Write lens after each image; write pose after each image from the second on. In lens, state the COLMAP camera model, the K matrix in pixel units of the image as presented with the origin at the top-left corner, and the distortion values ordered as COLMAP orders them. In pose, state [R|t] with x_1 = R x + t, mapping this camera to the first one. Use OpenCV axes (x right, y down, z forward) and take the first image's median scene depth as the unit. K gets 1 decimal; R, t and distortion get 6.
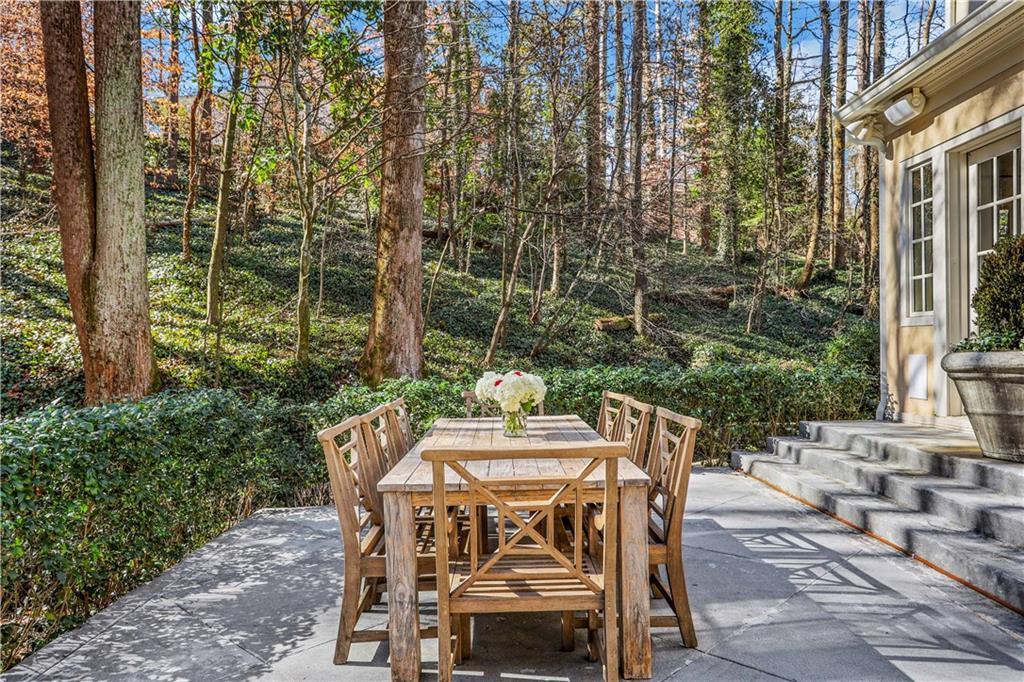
lens RADIAL K [[649.0, 0, 512.0], [0, 649.0, 341.0], [0, 0, 1]] dist [-0.052740, 0.041498]
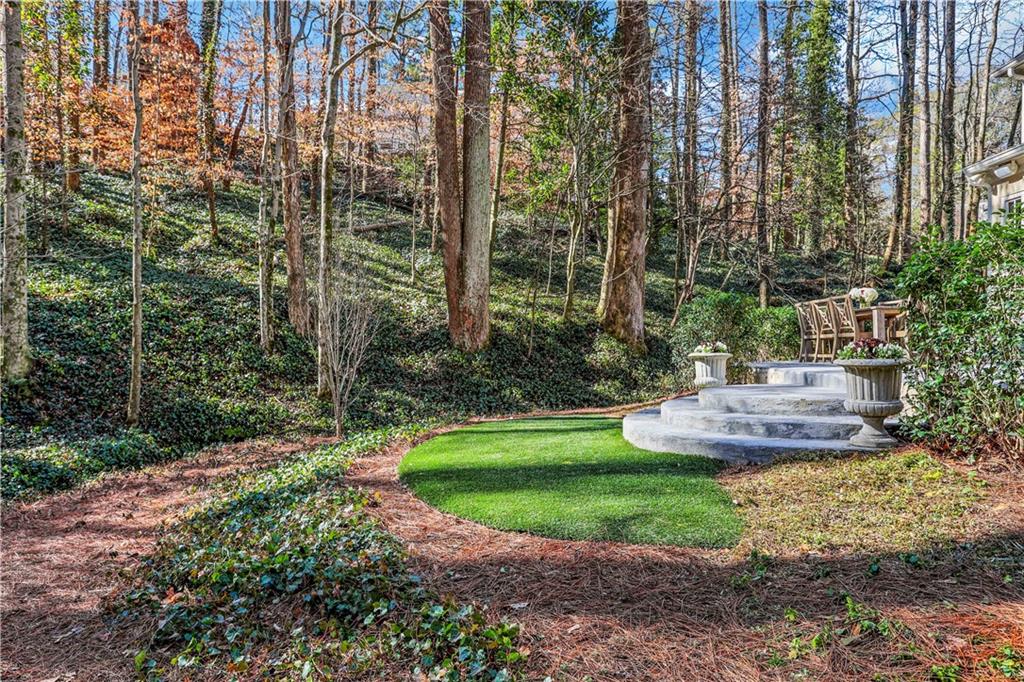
lens RADIAL K [[649.0, 0, 512.0], [0, 649.0, 341.0], [0, 0, 1]] dist [-0.052740, 0.041498]
pose [[0.998832, 0.009115, -0.047441, -0.388770], [-0.009224, 0.999955, -0.002084, 0.085526], [0.047420, 0.002519, 0.998872, -0.496926]]
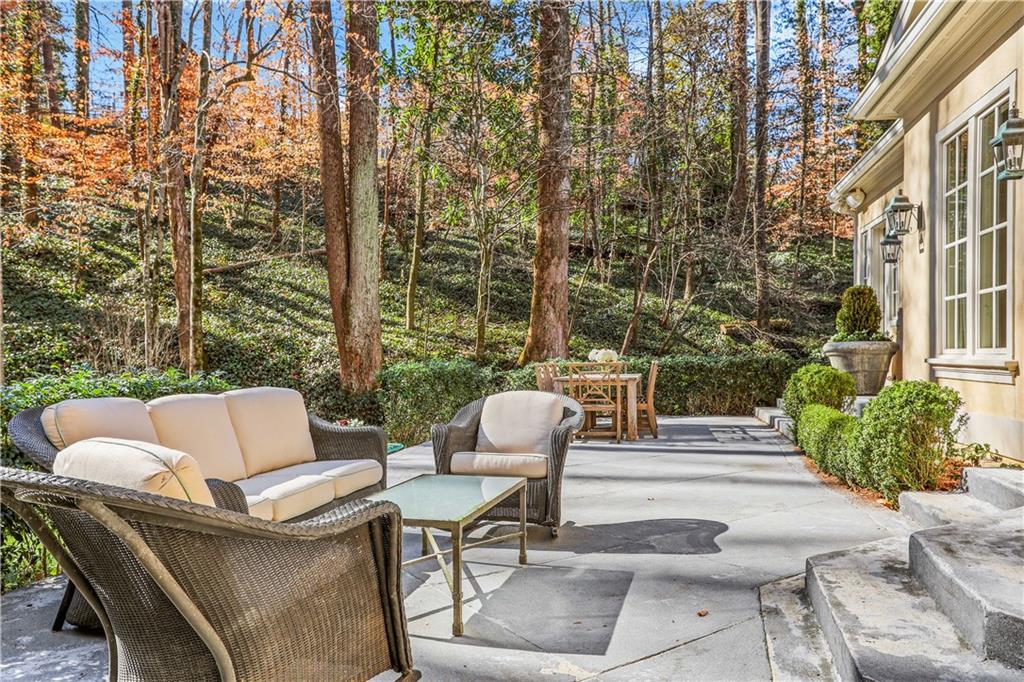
lens RADIAL K [[755.5, 0, 512.0], [0, 755.5, 341.0], [0, 0, 1]] dist [0.001771, 0.002140]
pose [[0.977331, 0.002543, -0.211701, 0.078210], [-0.004751, 0.999939, -0.009922, 0.014418], [0.211663, 0.010703, 0.977284, -0.544634]]
